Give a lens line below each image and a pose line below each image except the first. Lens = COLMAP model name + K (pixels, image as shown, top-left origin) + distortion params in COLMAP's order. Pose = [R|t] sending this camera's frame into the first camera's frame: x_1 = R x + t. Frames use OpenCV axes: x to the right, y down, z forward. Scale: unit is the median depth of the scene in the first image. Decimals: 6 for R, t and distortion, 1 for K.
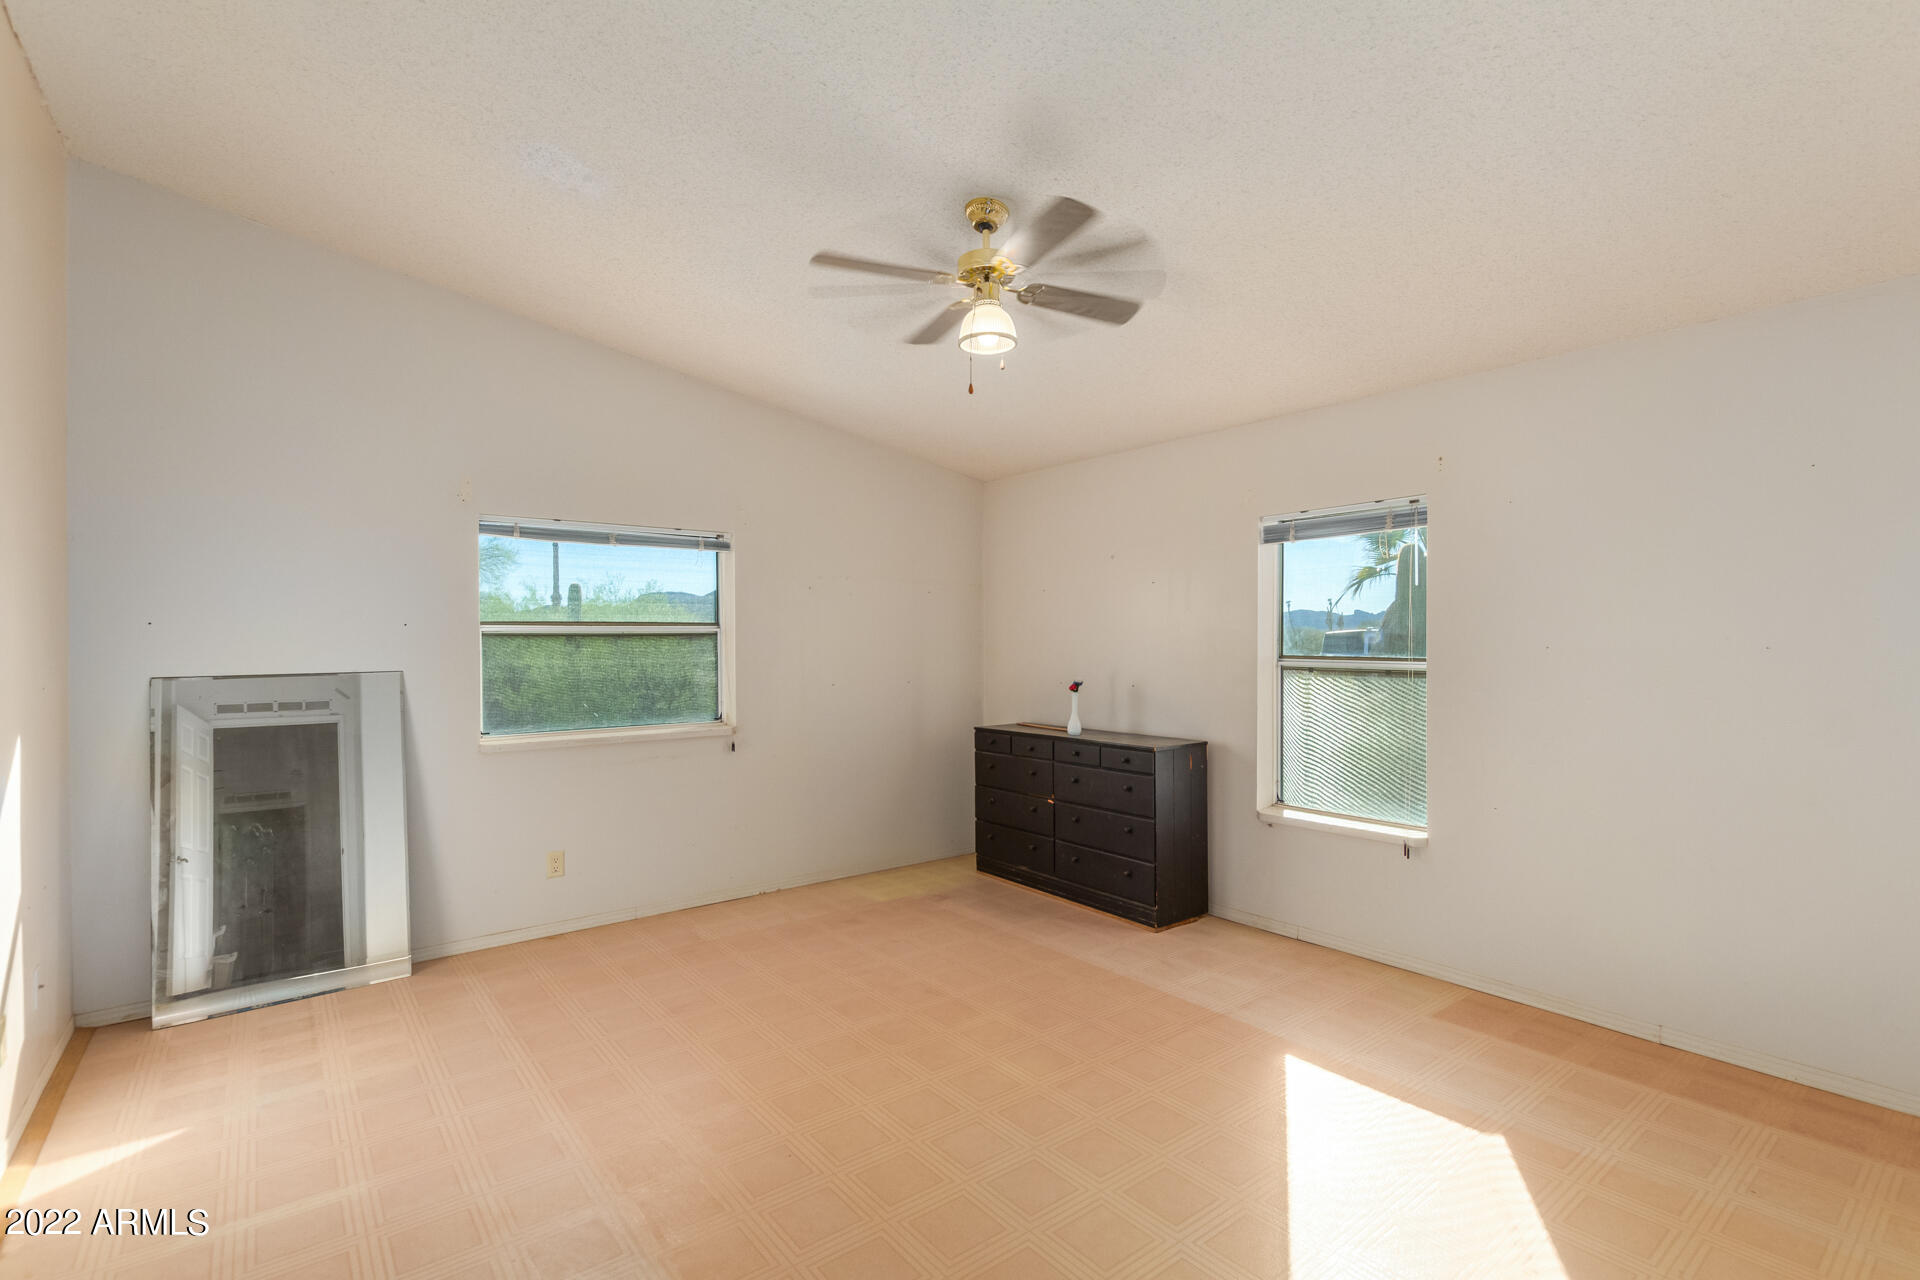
lens RADIAL K [[884.9, 0, 967.8], [0, 884.9, 640.5], [0, 0, 1]] dist [0.001950, 0.000283]
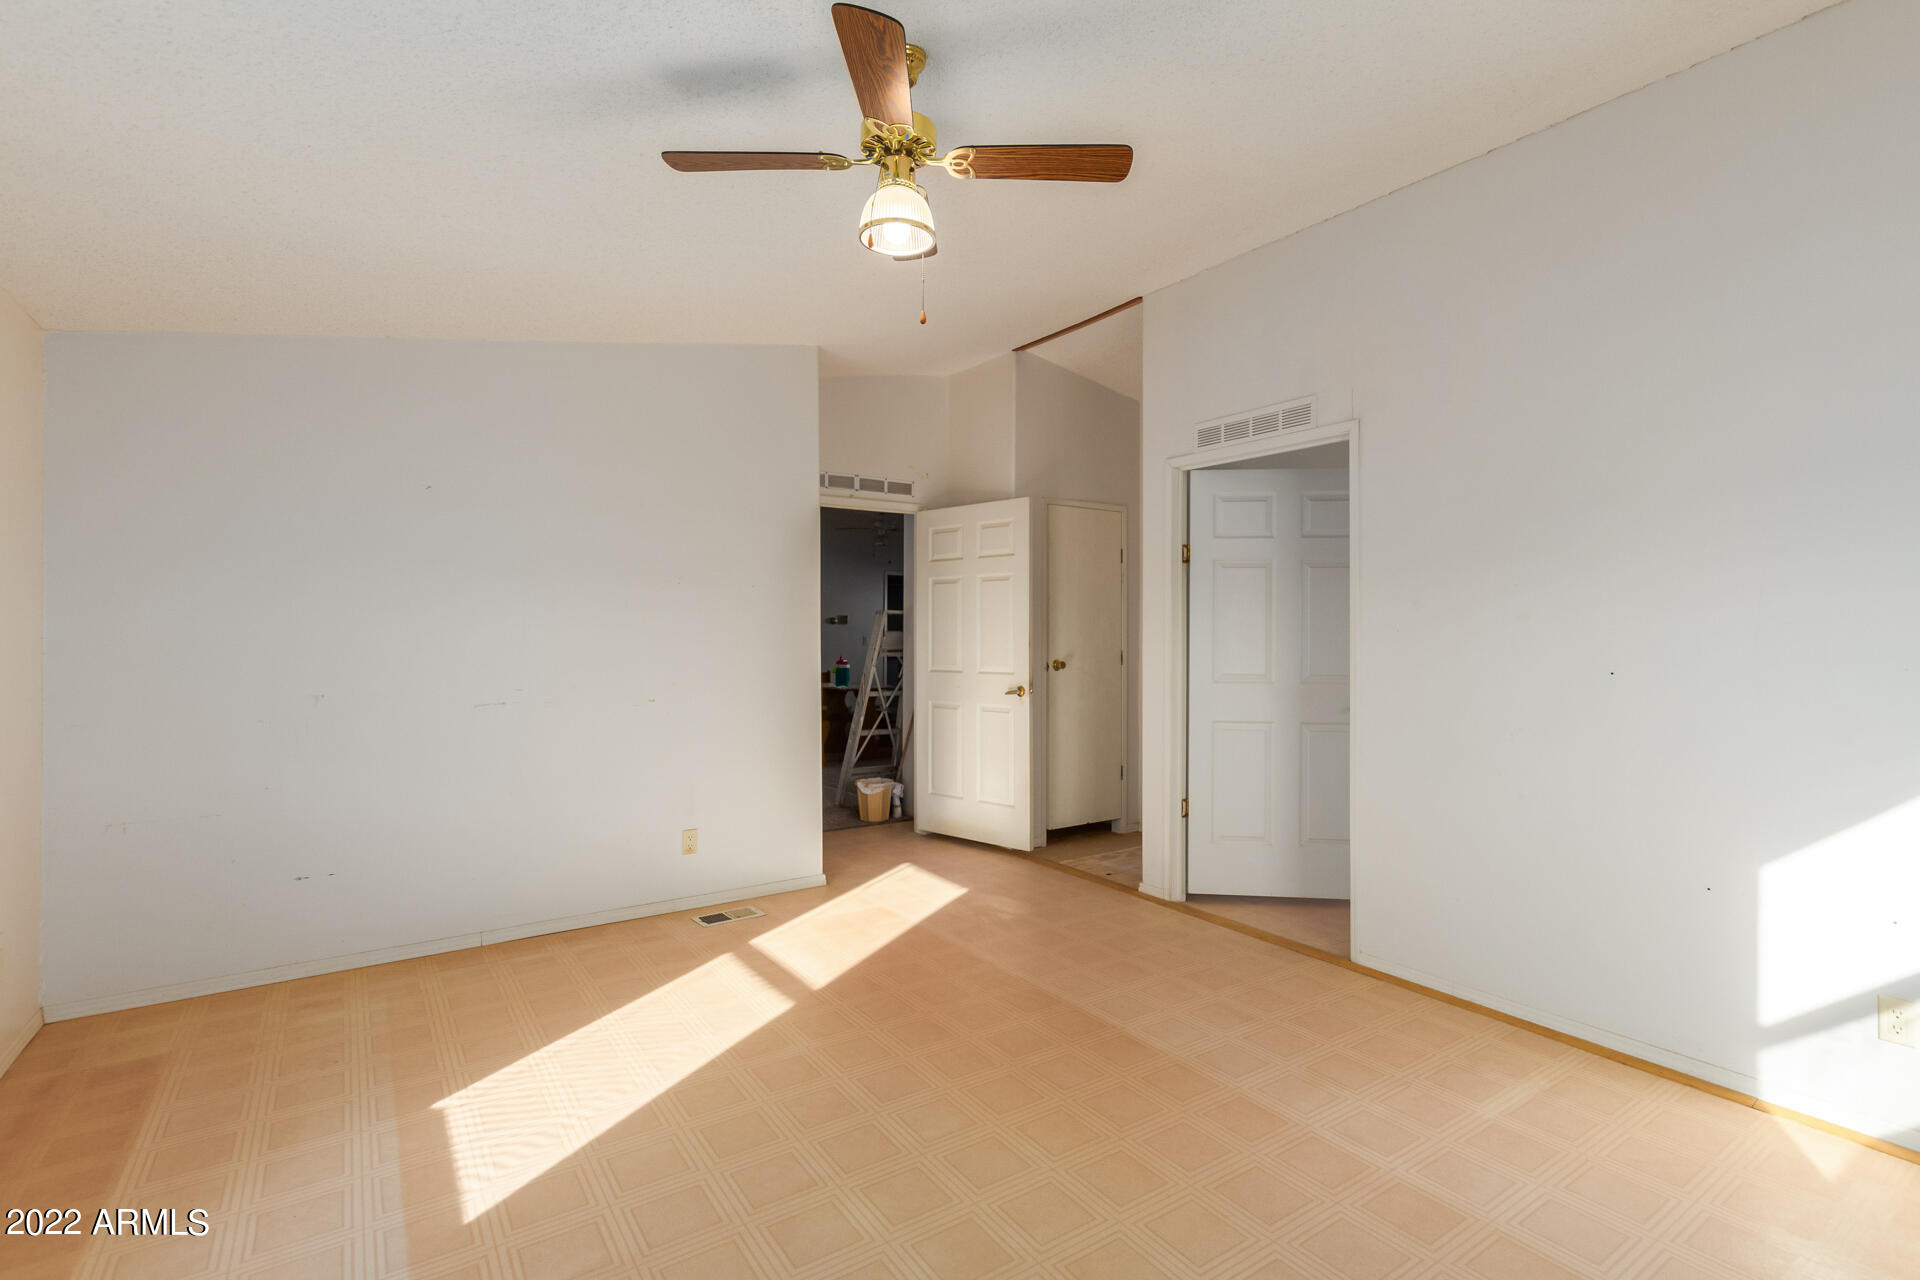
lens RADIAL K [[884.9, 0, 967.8], [0, 884.9, 640.5], [0, 0, 1]] dist [0.001950, 0.000283]
pose [[-0.997035, 0.007933, 0.076544, -0.057939], [0.008410, 0.999947, 0.005917, 0.002900], [-0.076493, 0.006543, -0.997049, 1.089151]]
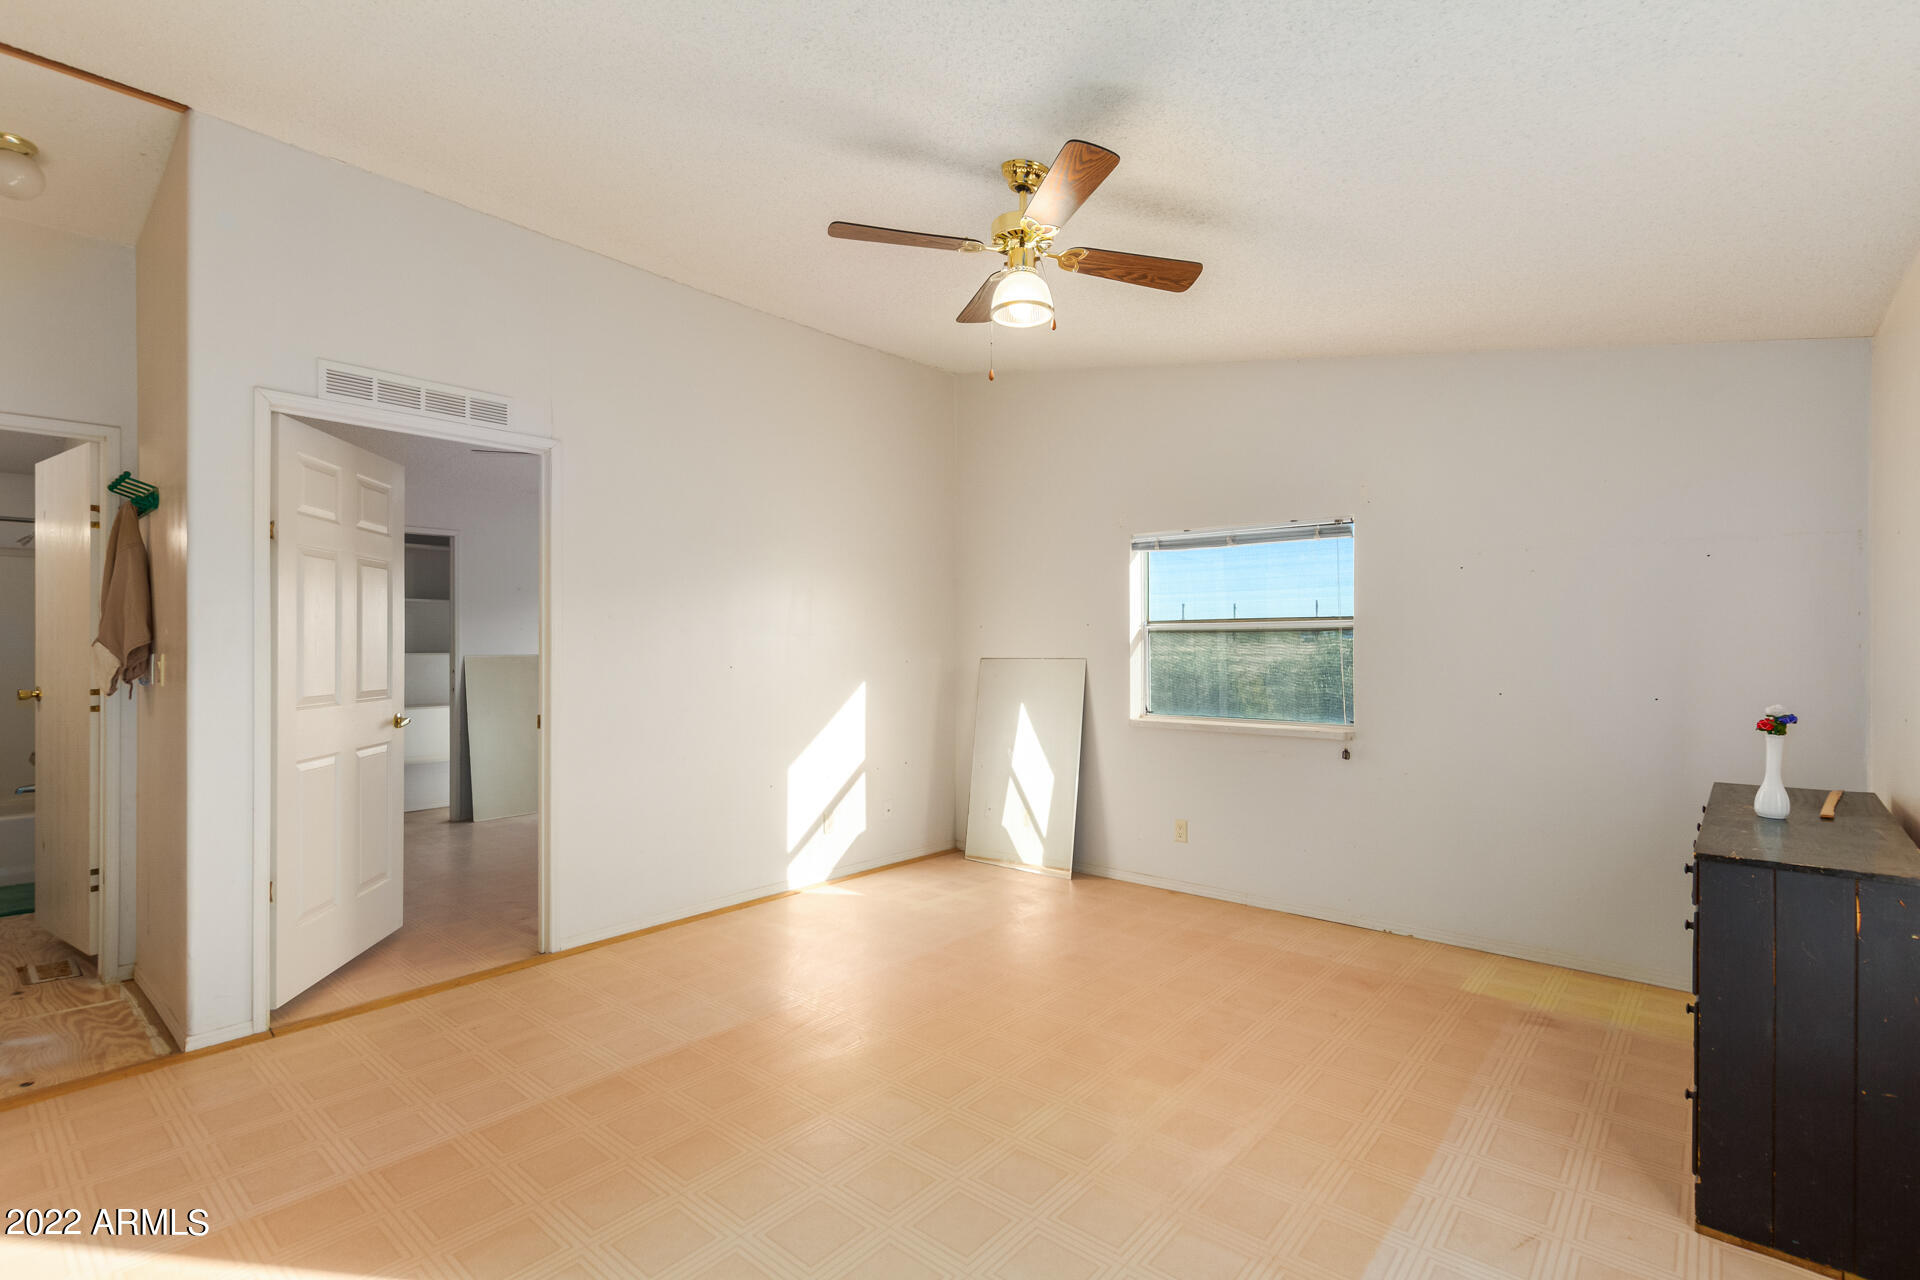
lens RADIAL K [[884.9, 0, 967.8], [0, 884.9, 640.5], [0, 0, 1]] dist [0.001950, 0.000283]
pose [[0.198012, 0.003382, -0.980194, 0.572424], [0.000995, 0.999993, 0.003652, 0.001380], [0.980199, -0.001698, 0.198007, 0.475418]]
